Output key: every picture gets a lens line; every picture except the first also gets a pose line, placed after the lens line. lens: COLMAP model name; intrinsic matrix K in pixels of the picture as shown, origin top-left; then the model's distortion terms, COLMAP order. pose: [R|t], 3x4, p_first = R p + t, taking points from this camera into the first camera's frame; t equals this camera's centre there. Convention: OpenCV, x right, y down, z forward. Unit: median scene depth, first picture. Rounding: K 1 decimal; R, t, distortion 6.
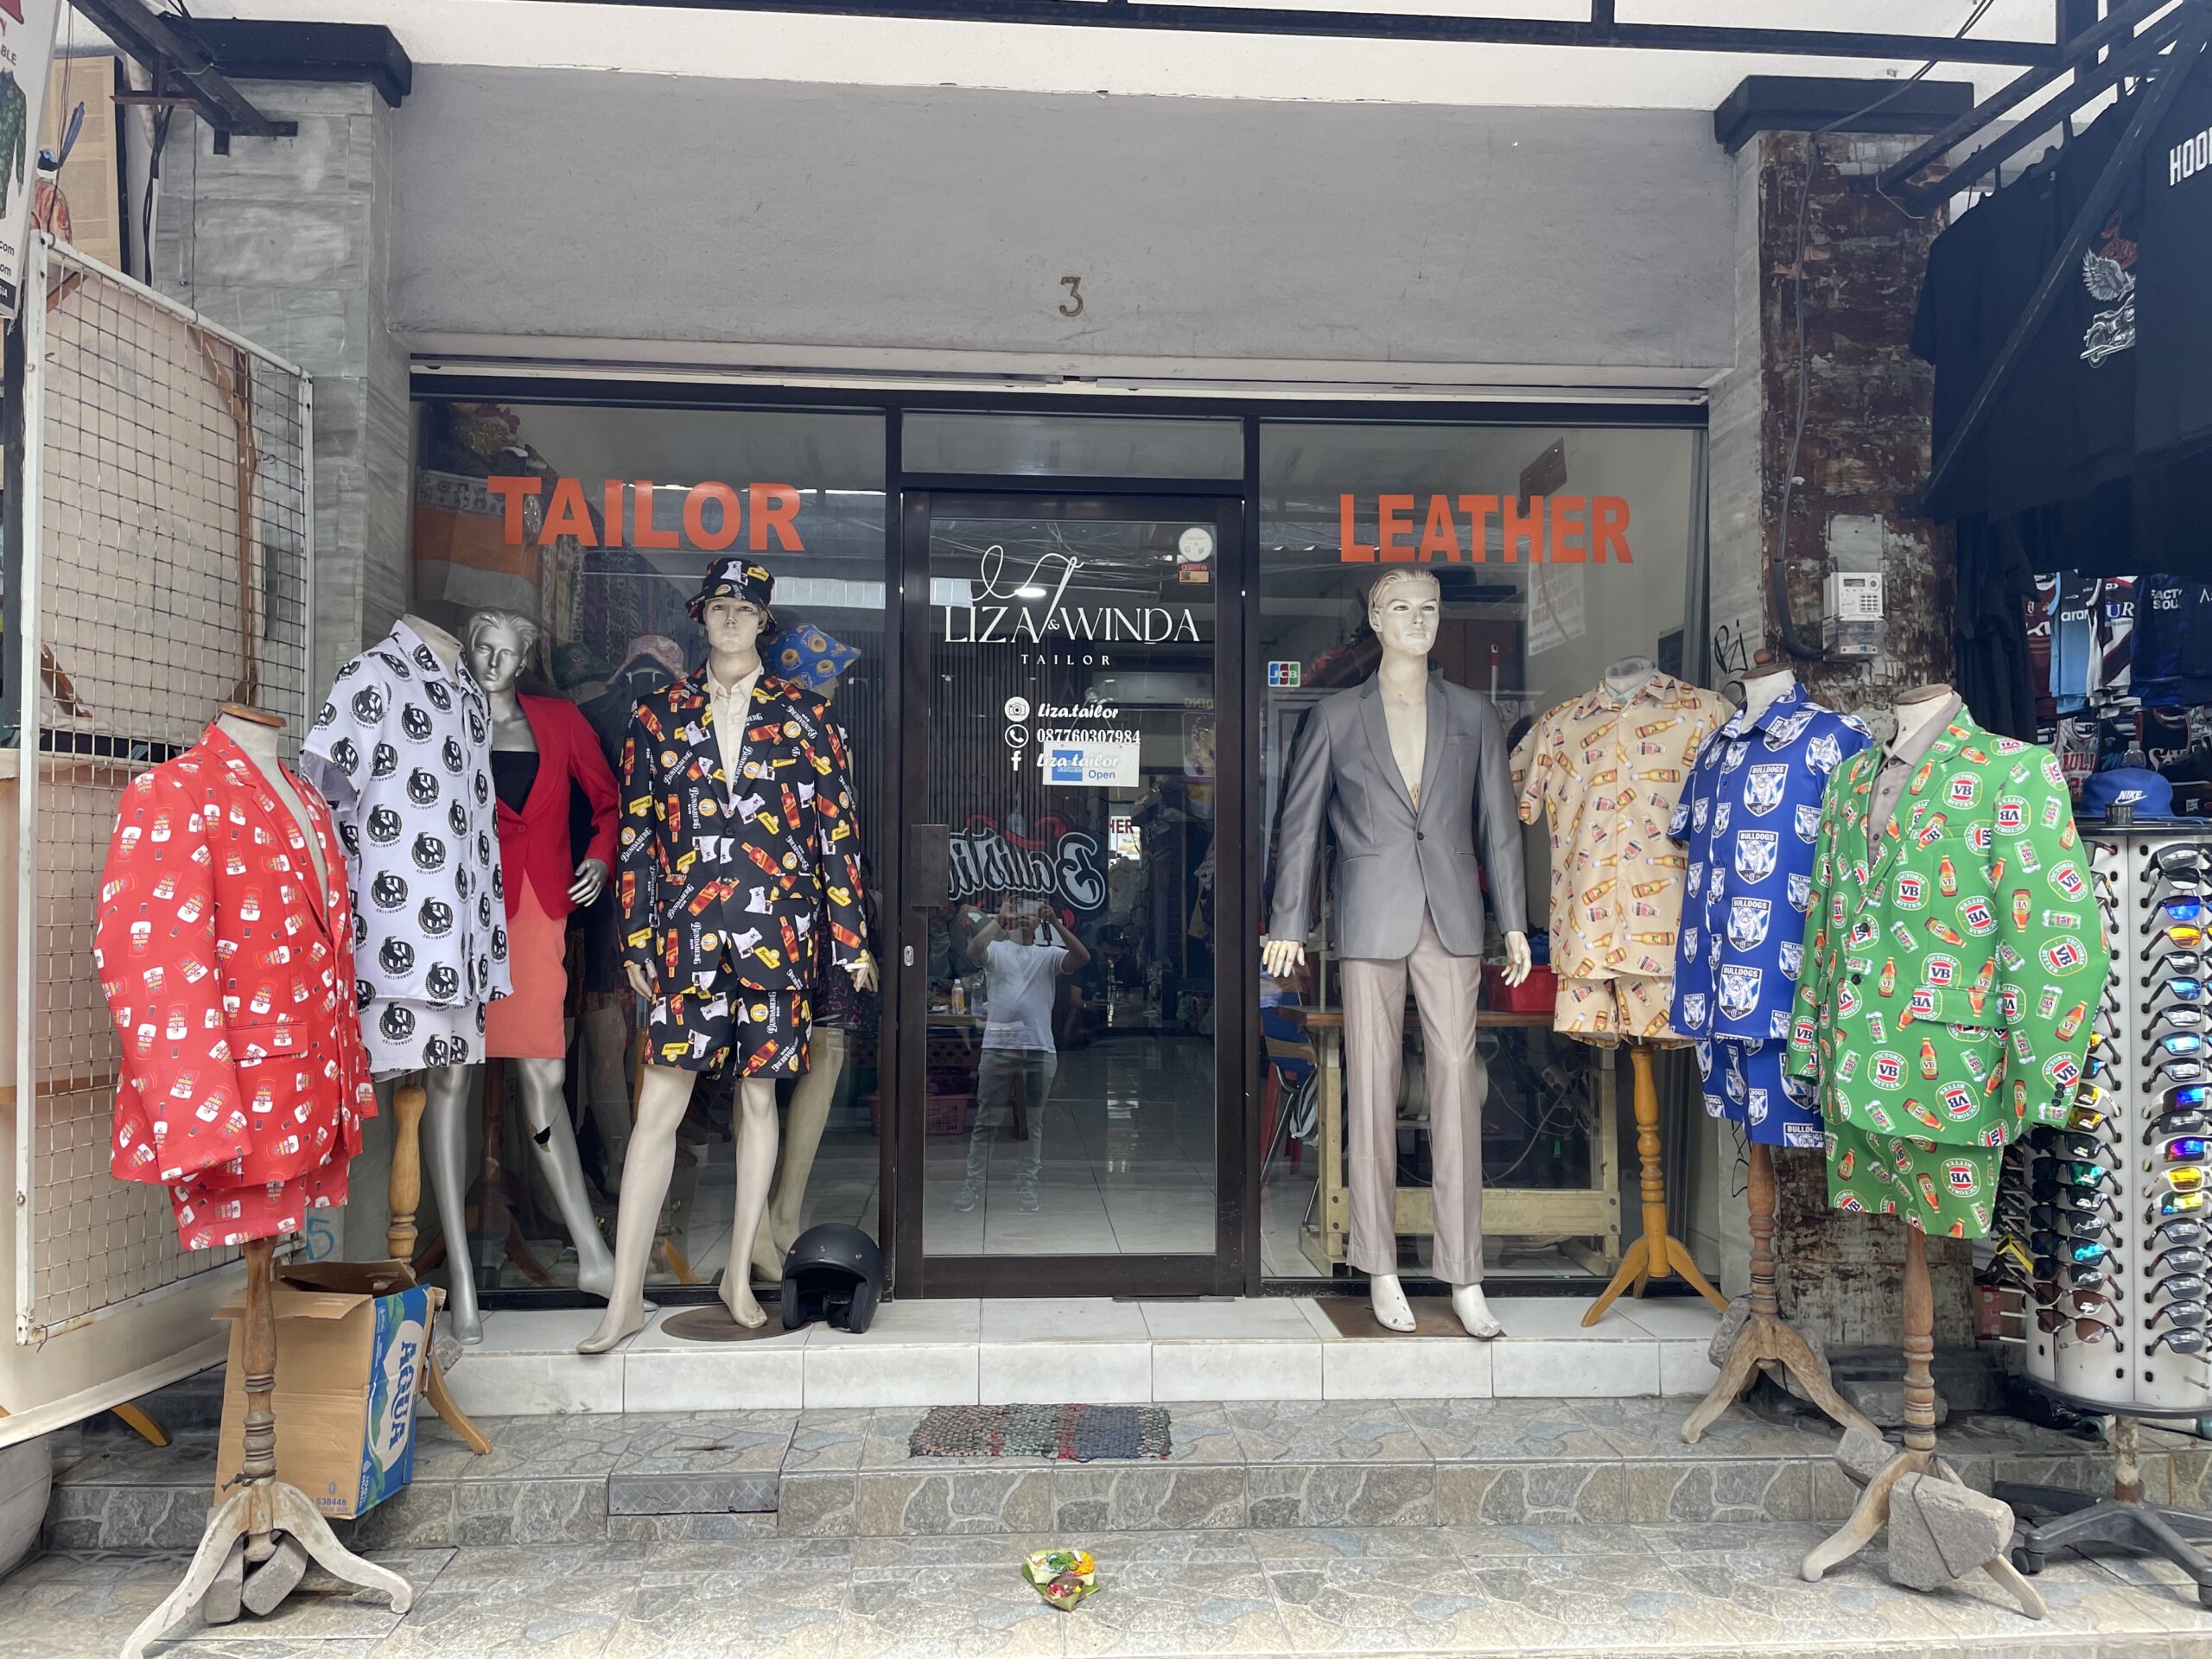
lens RADIAL K [[1610.4, 0, 1134.4], [0, 1610.4, 837.1], [0, 0, 1]] dist [0.107292, -0.135640]
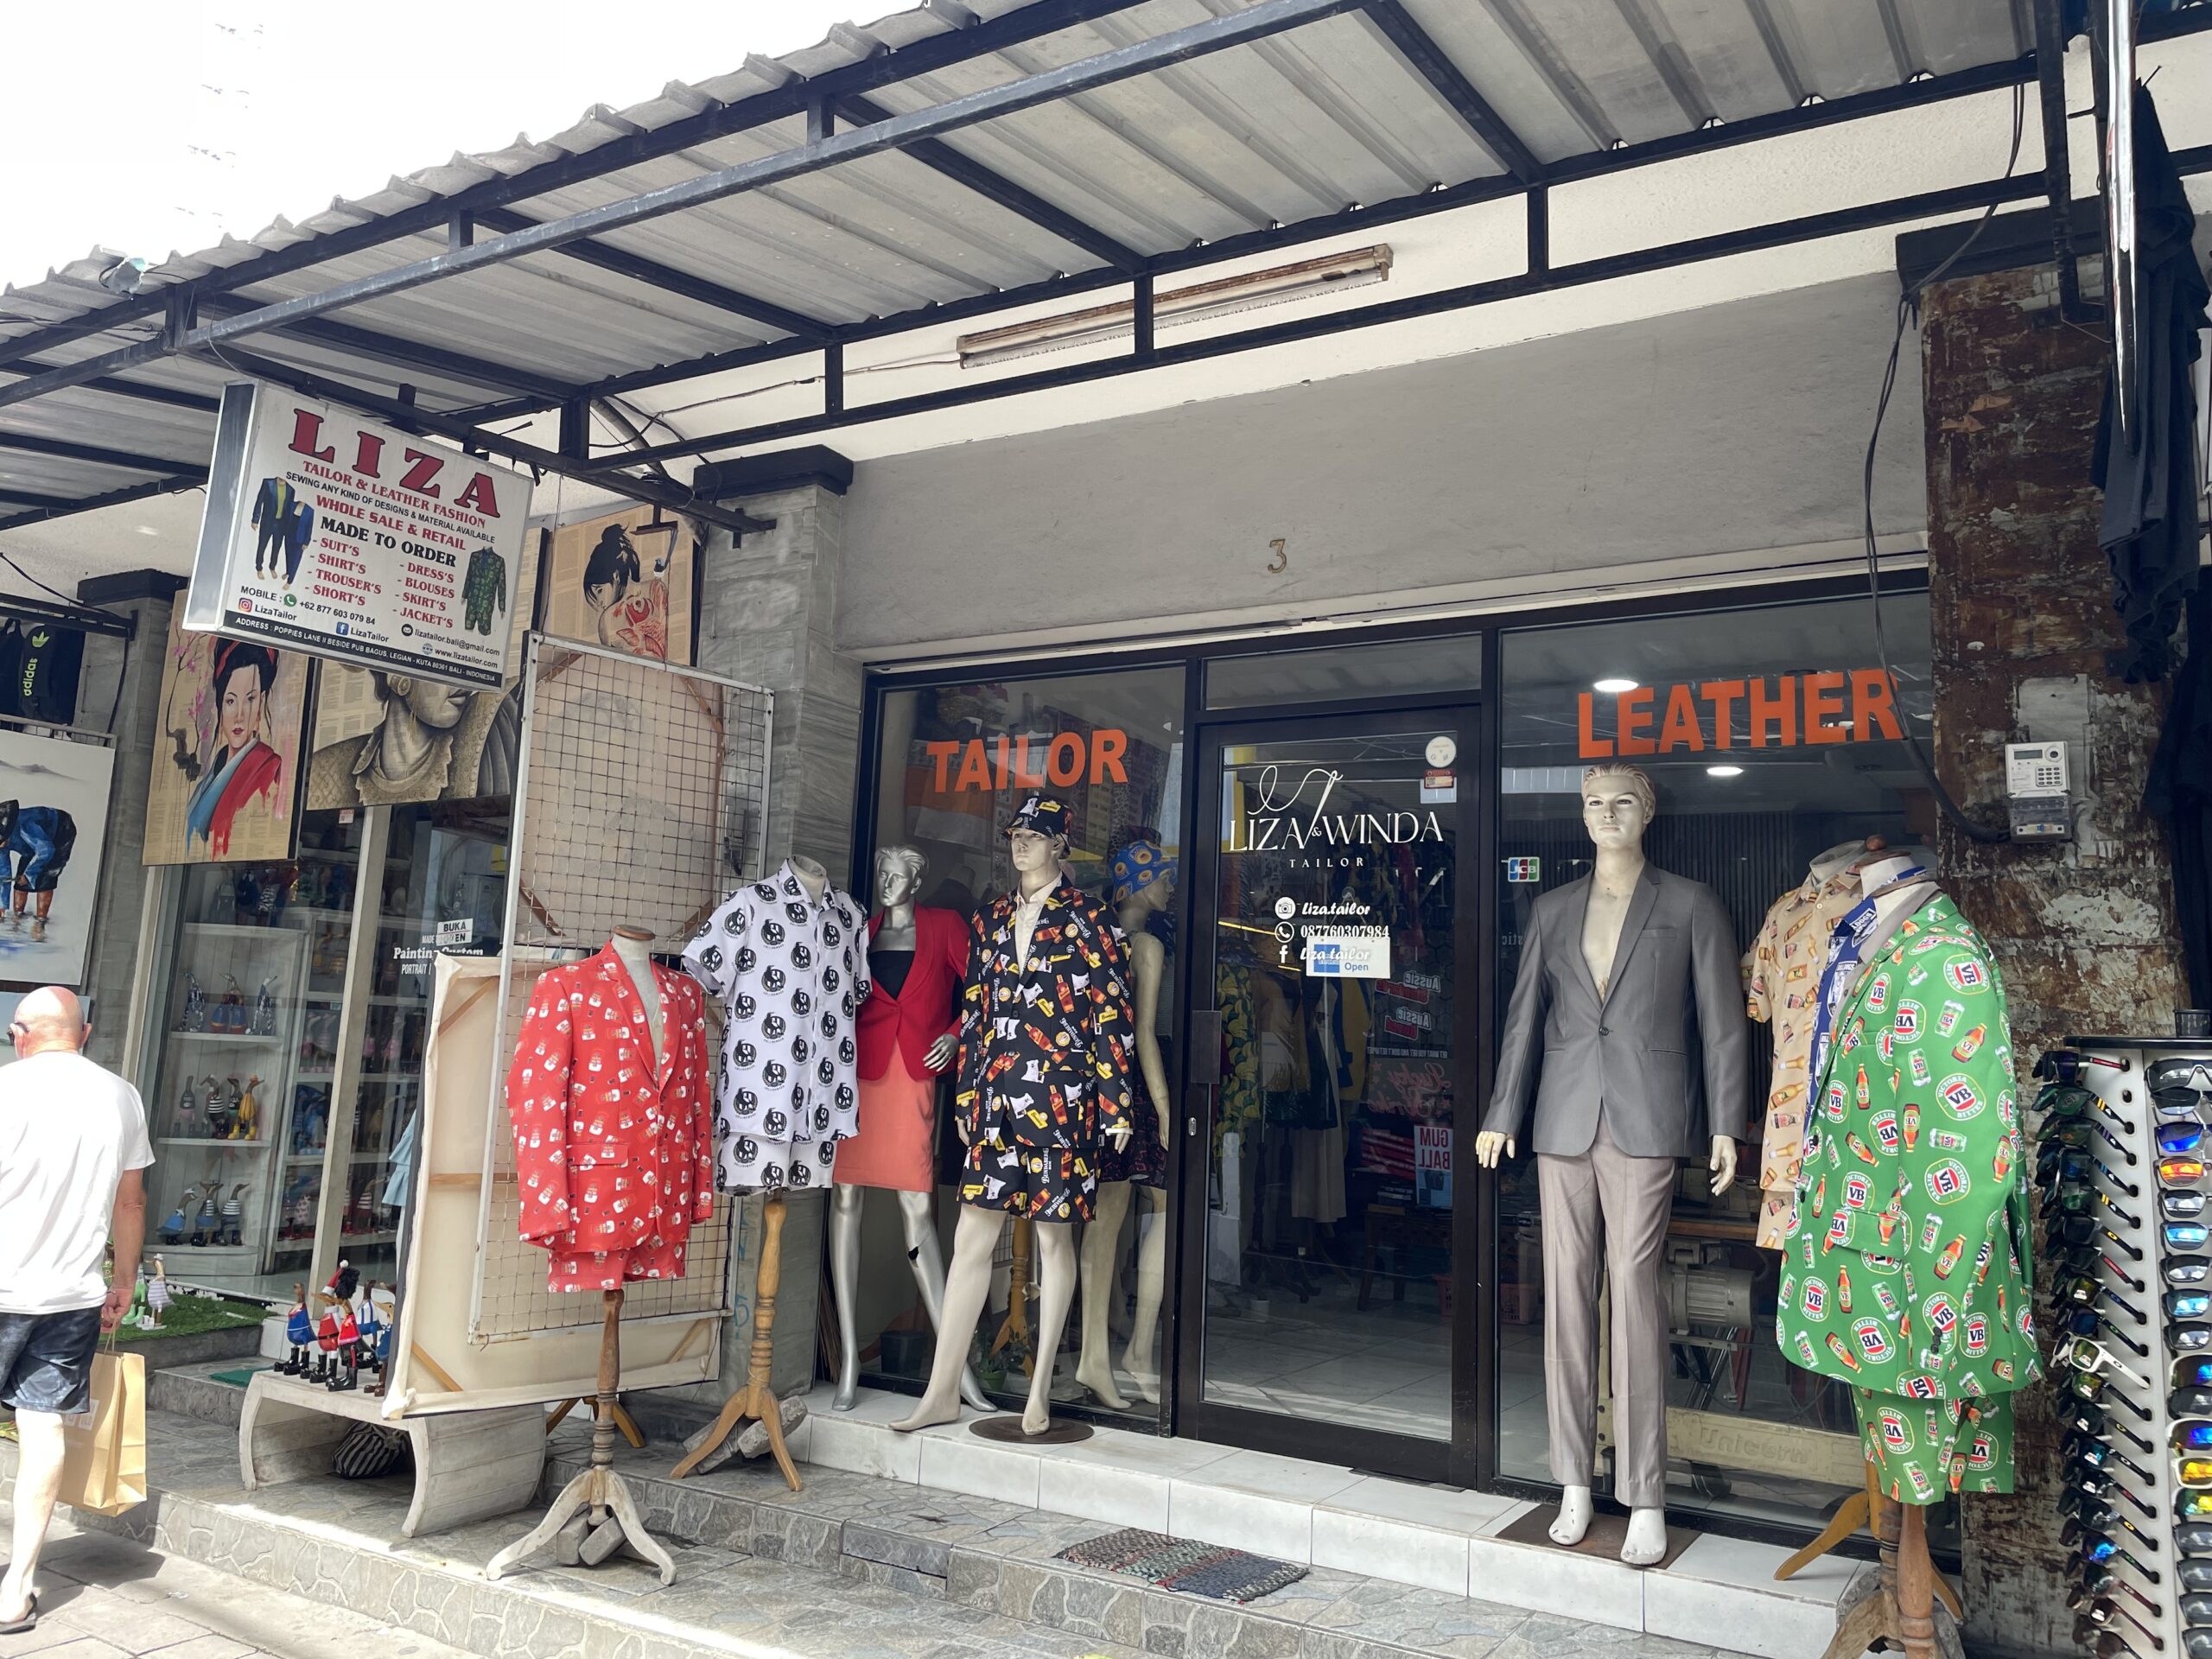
lens RADIAL K [[1610.4, 0, 1134.4], [0, 1610.4, 837.1], [0, 0, 1]] dist [0.107292, -0.135640]
pose [[0.841482, -0.043653, -0.538519, 0.498187], [-0.016574, 0.994176, -0.106488, -0.008208], [0.540031, 0.098533, 0.835857, 0.000697]]
